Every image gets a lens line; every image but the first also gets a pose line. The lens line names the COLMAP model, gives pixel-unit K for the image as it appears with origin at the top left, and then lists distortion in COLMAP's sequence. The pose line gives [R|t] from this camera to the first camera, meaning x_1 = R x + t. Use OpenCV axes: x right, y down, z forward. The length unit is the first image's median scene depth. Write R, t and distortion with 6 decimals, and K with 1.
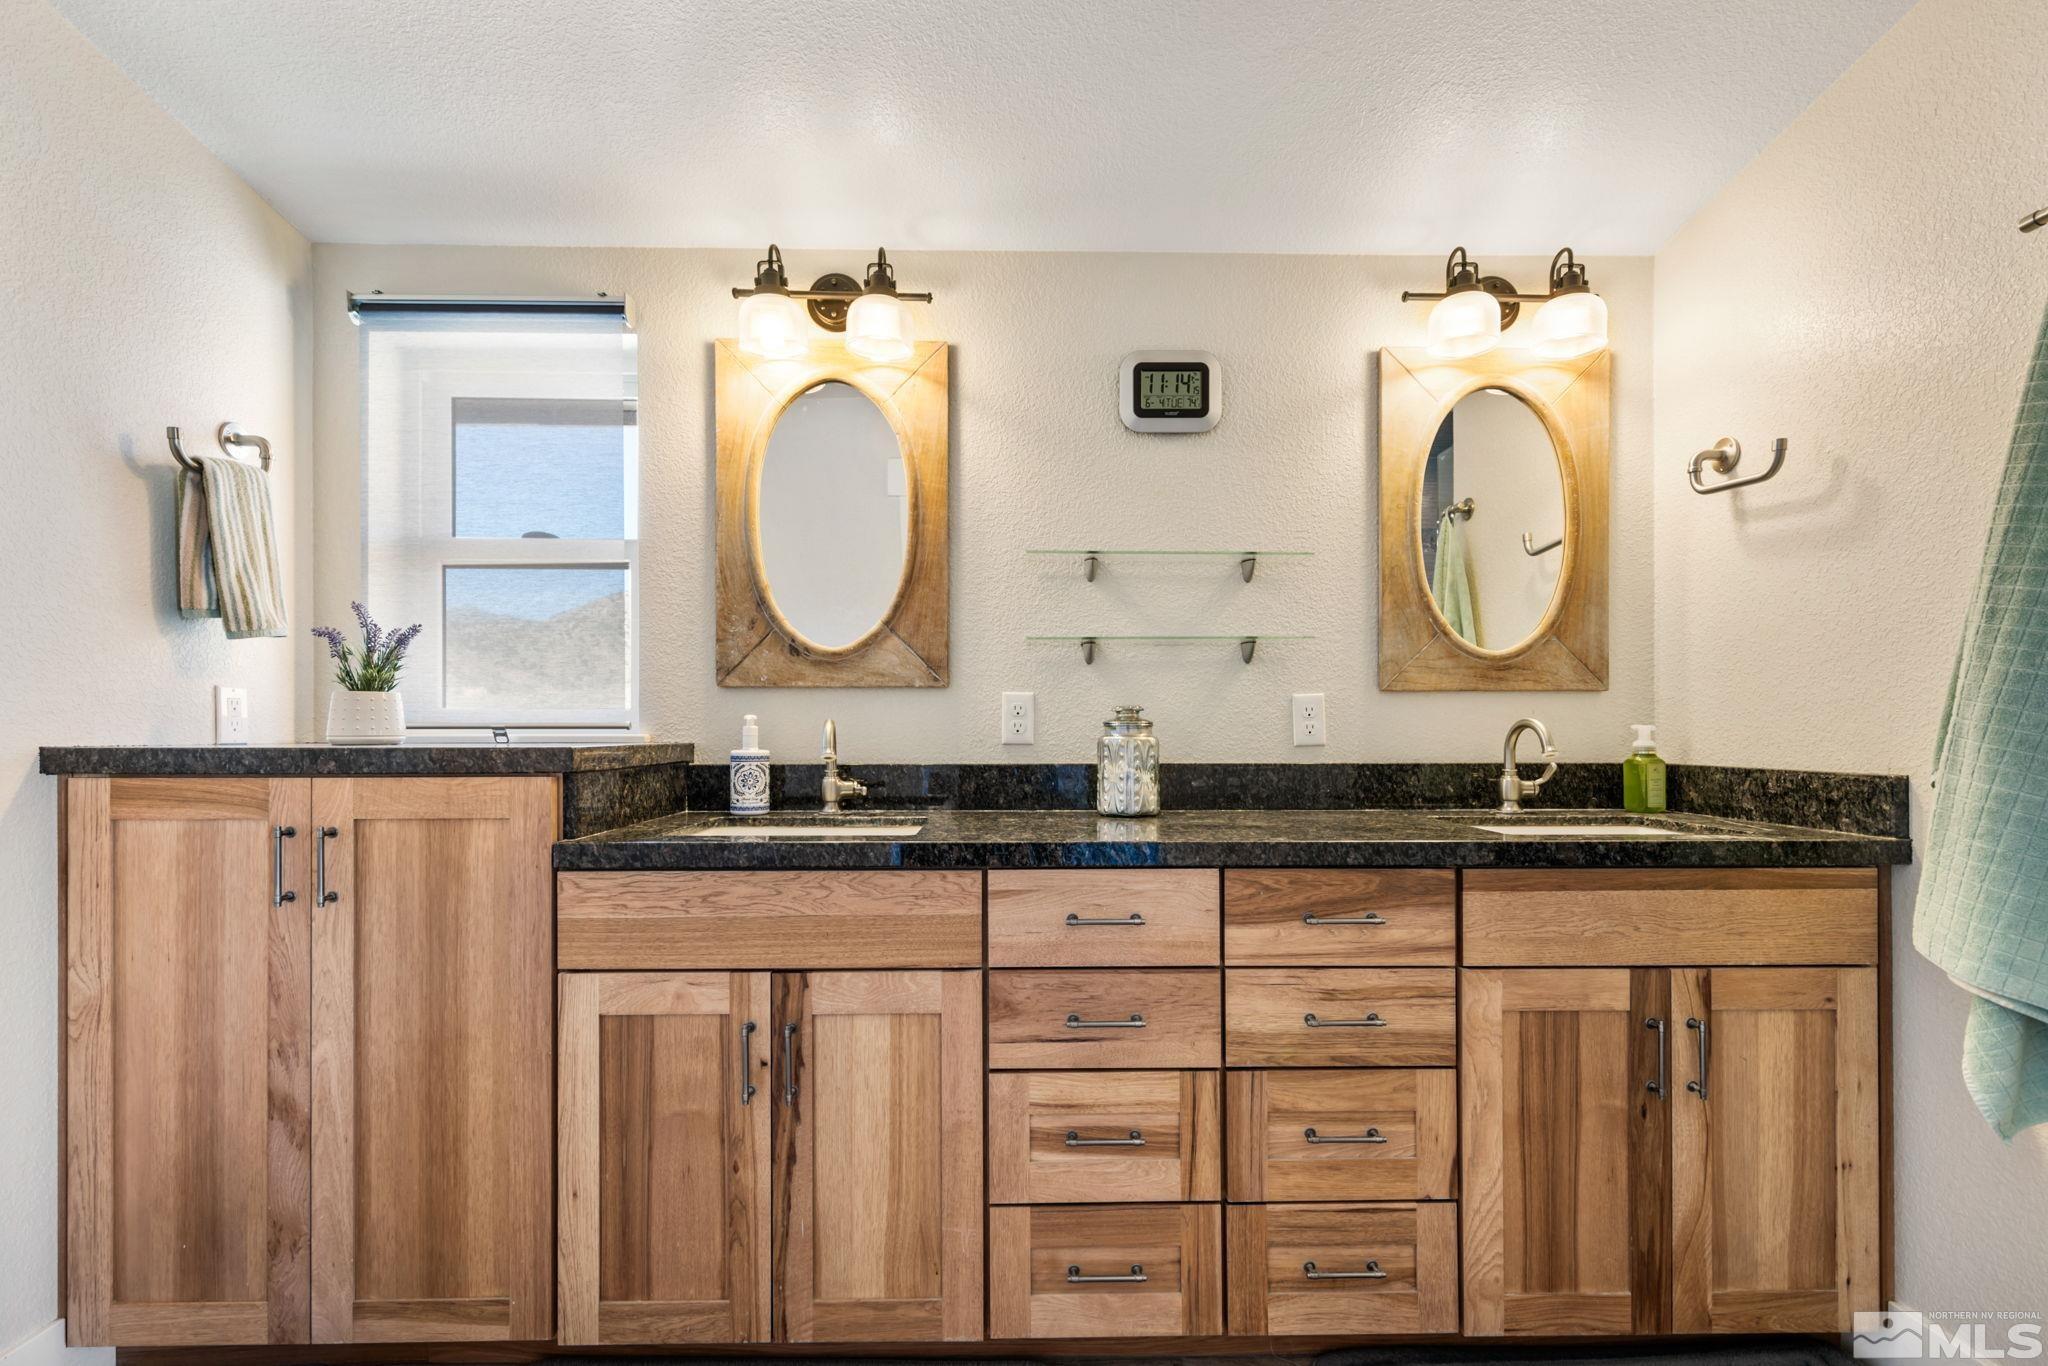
lens RADIAL K [[931.0, 0, 1024.0], [0, 931.0, 718.3], [0, 0, 1]] dist [0.002838, -0.000398]
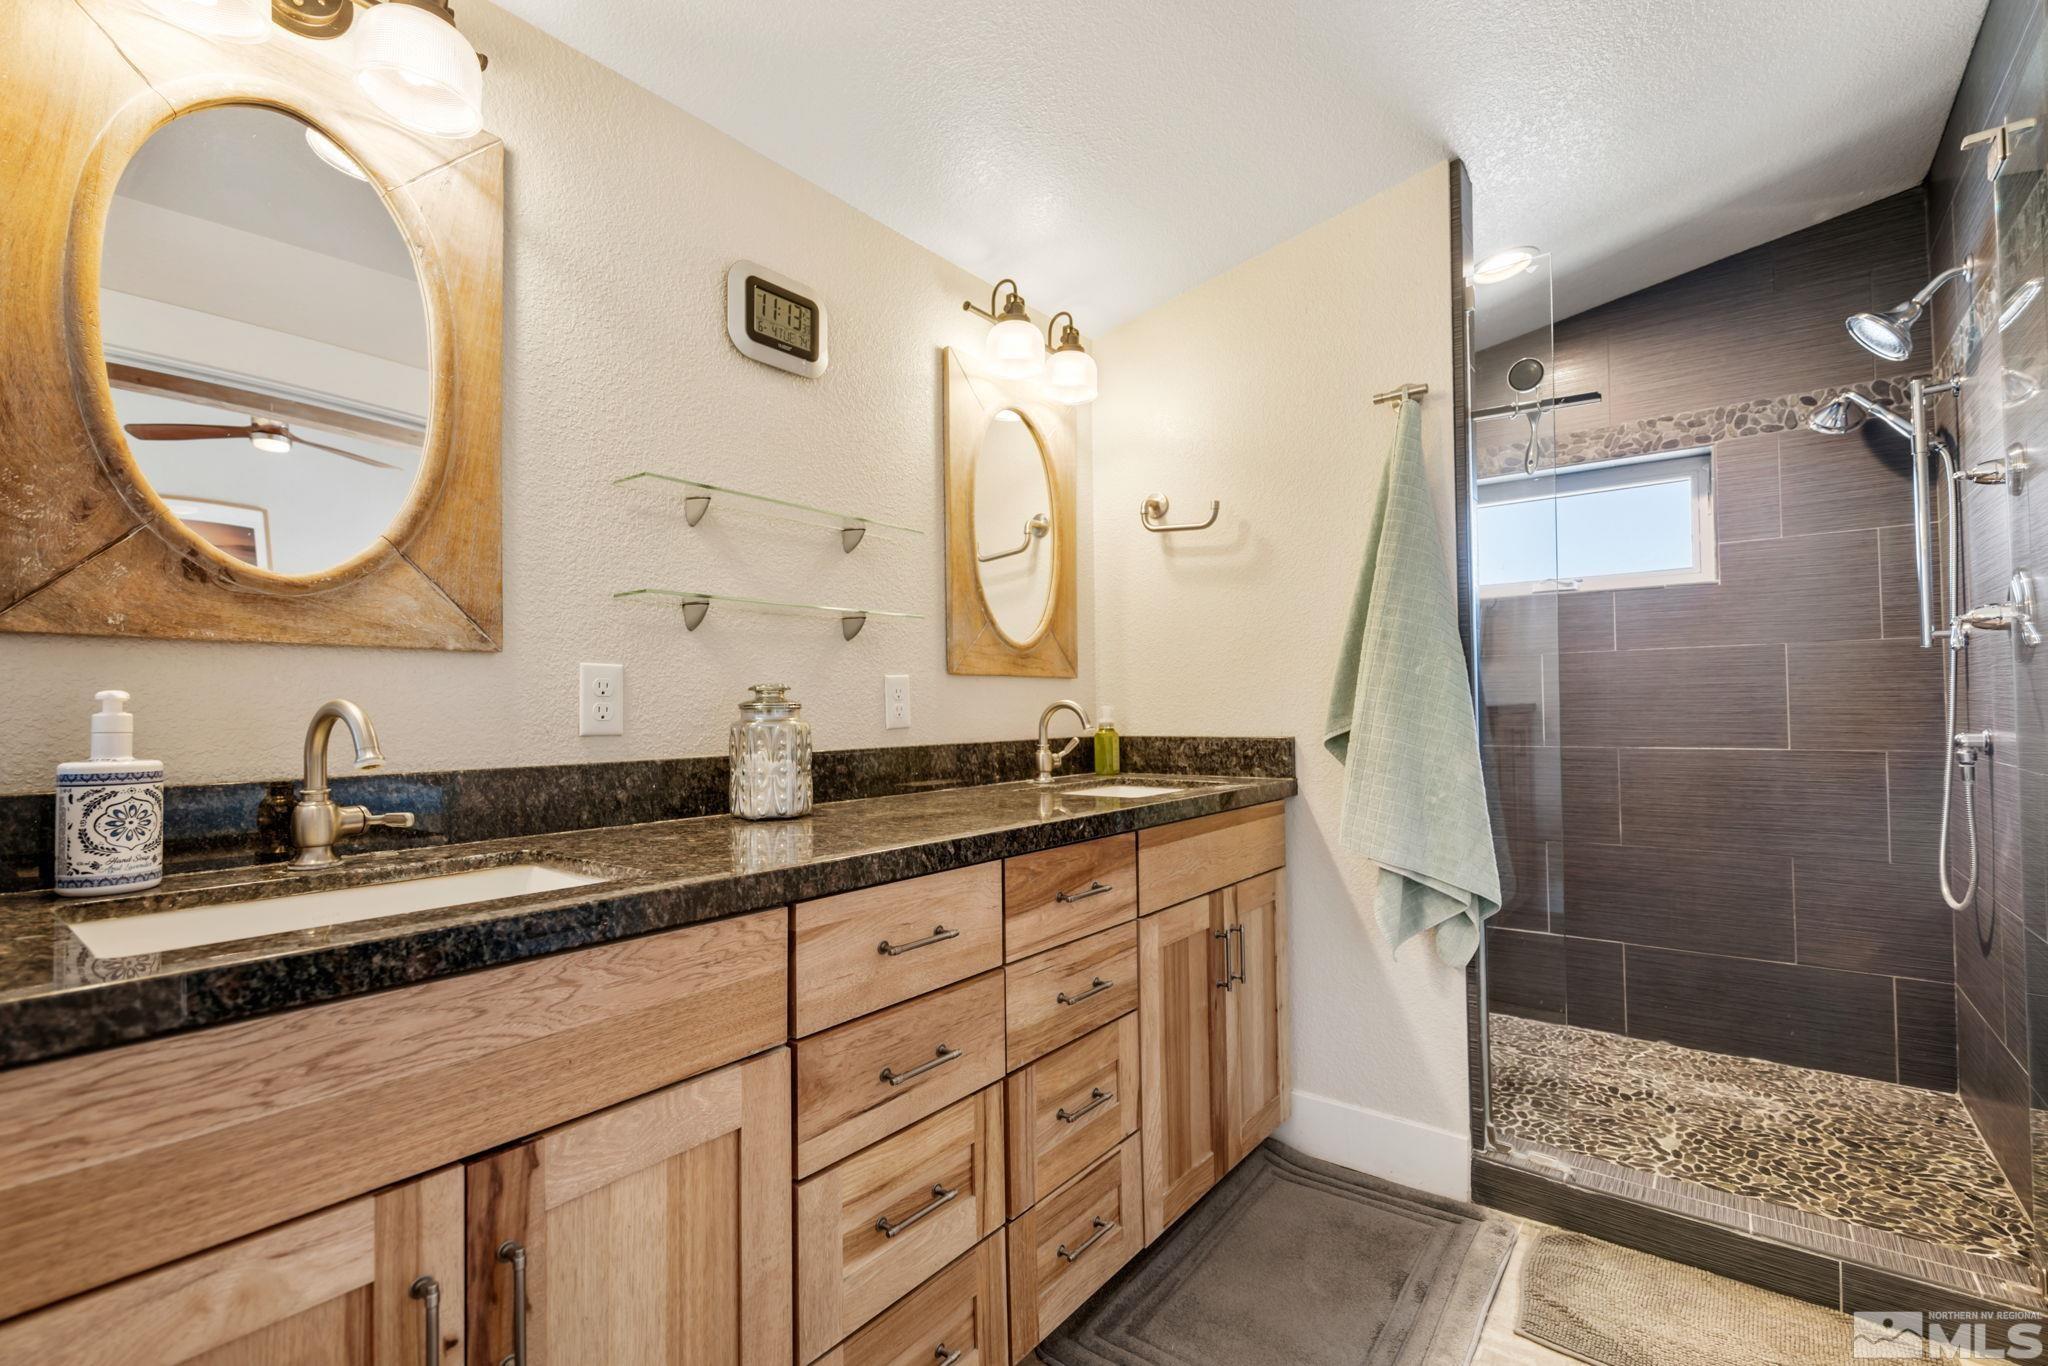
lens RADIAL K [[909.2, 0, 1024.0], [0, 909.2, 683.0], [0, 0, 1]] dist [0.008155, -0.007303]
pose [[0.625711, 0.016763, 0.779875, -0.483060], [0.004678, 0.999670, -0.025241, 0.009065], [-0.780041, 0.019442, 0.625427, 0.412122]]
